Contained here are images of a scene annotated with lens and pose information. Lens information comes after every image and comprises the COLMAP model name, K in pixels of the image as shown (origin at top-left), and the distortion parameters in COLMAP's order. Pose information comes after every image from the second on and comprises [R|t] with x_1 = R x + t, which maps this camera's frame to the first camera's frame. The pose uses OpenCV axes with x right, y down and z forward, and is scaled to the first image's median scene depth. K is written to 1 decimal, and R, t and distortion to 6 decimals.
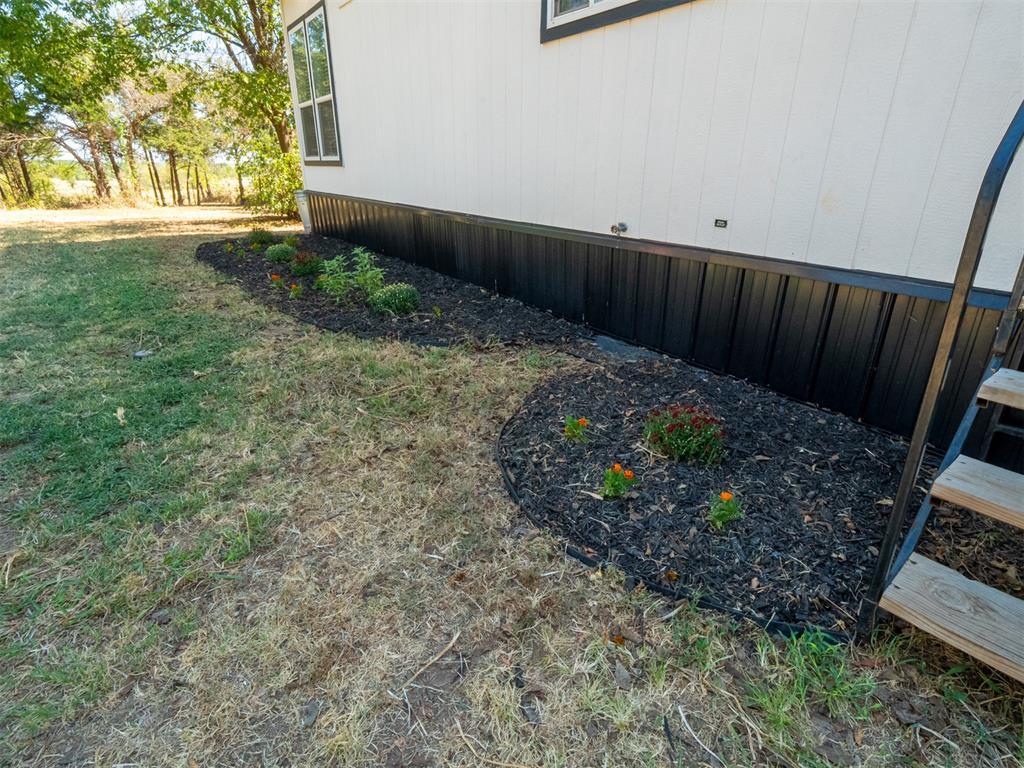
lens RADIAL K [[522.0, 0, 514.3], [0, 522.0, 369.0], [0, 0, 1]] dist [-0.002546, -0.000856]
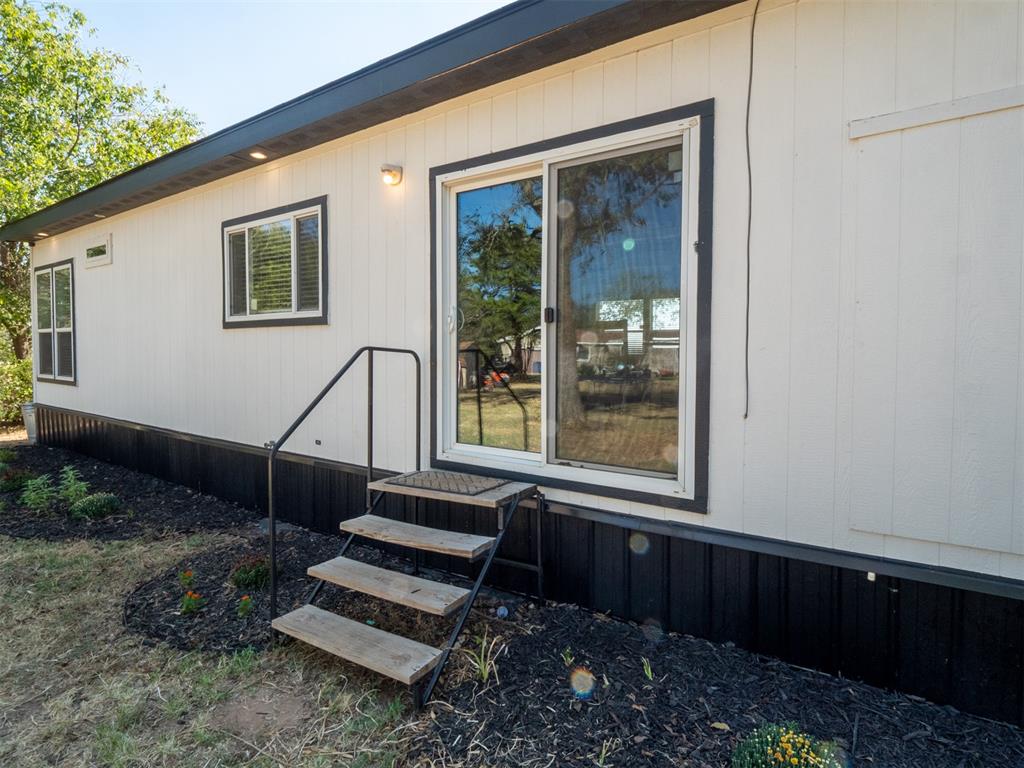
lens RADIAL K [[522.0, 0, 514.3], [0, 522.0, 369.0], [0, 0, 1]] dist [-0.002546, -0.000856]
pose [[0.935142, -0.011724, 0.354078, 0.320345], [0.127591, 0.943529, -0.305733, 0.077278], [-0.330499, 0.331081, 0.883830, -0.640647]]
